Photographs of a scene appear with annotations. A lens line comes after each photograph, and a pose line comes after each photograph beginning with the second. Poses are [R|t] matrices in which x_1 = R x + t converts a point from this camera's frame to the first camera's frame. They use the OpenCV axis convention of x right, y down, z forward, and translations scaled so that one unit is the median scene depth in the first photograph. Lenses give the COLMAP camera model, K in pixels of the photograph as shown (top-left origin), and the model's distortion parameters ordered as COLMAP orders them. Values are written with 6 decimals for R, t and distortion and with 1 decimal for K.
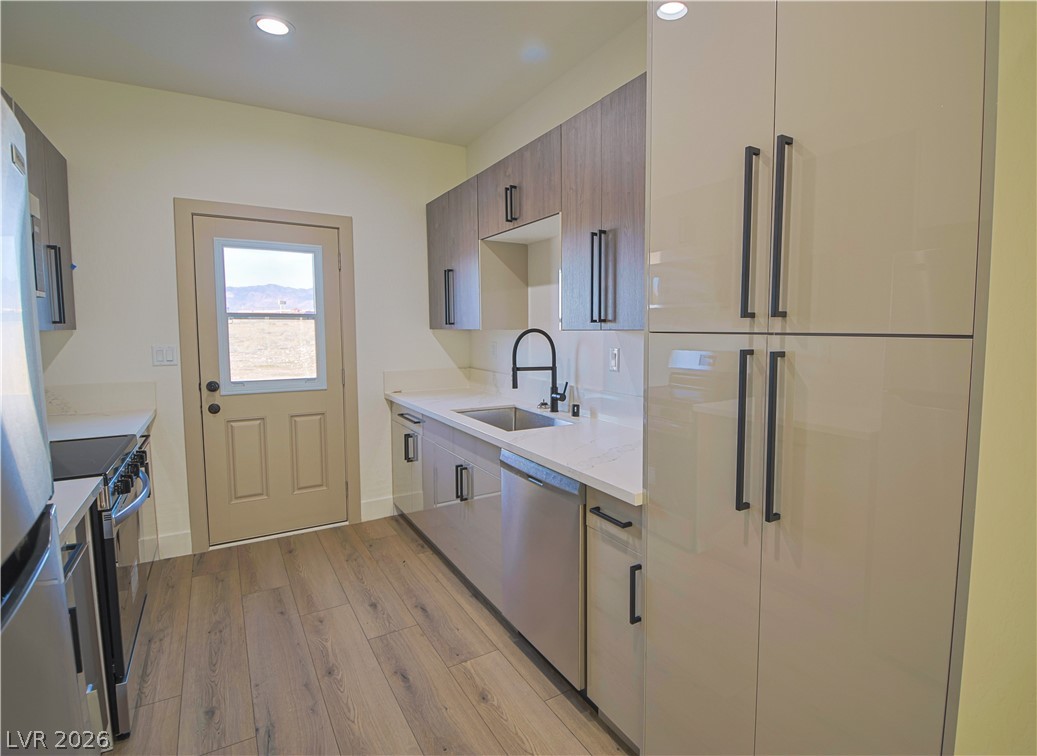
lens RADIAL K [[547.5, 0, 570.5], [0, 547.5, 364.5], [0, 0, 1]] dist [0.009724, -0.012490]
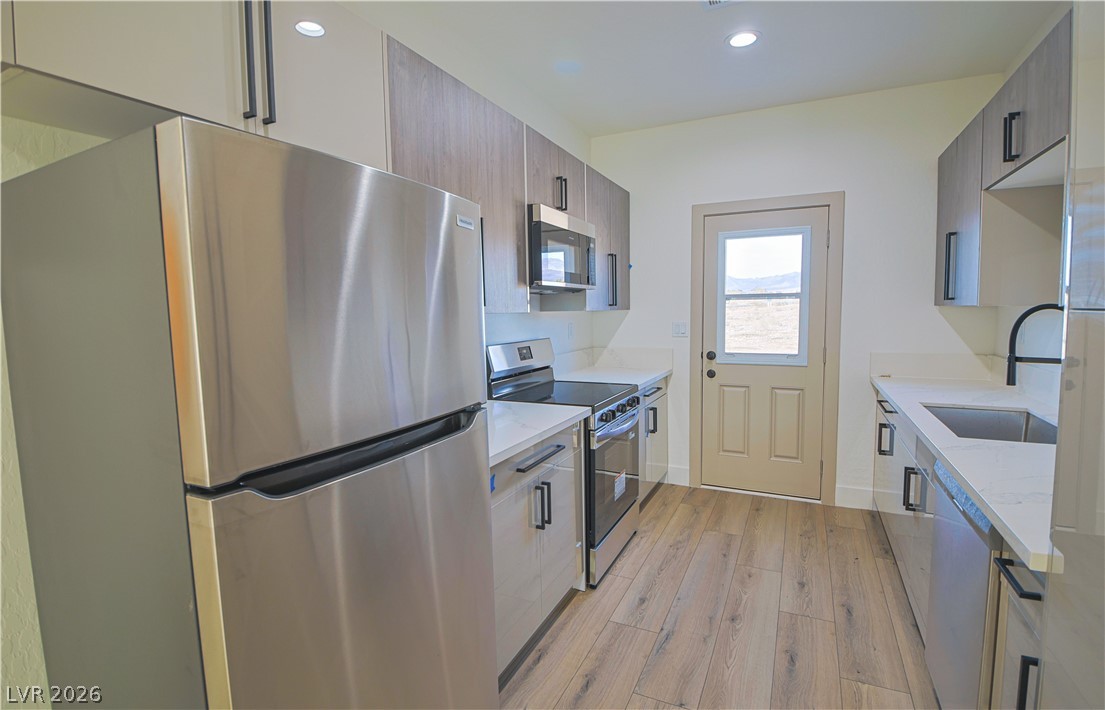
lens RADIAL K [[532.7, 0, 542.3], [0, 532.7, 346.9], [0, 0, 1]] dist [-0.001324, -0.011184]
pose [[0.505671, 0.053809, -0.861046, 0.187716], [-0.045676, 0.998323, 0.035563, -0.004099], [0.861516, 0.021346, 0.507281, 0.084320]]
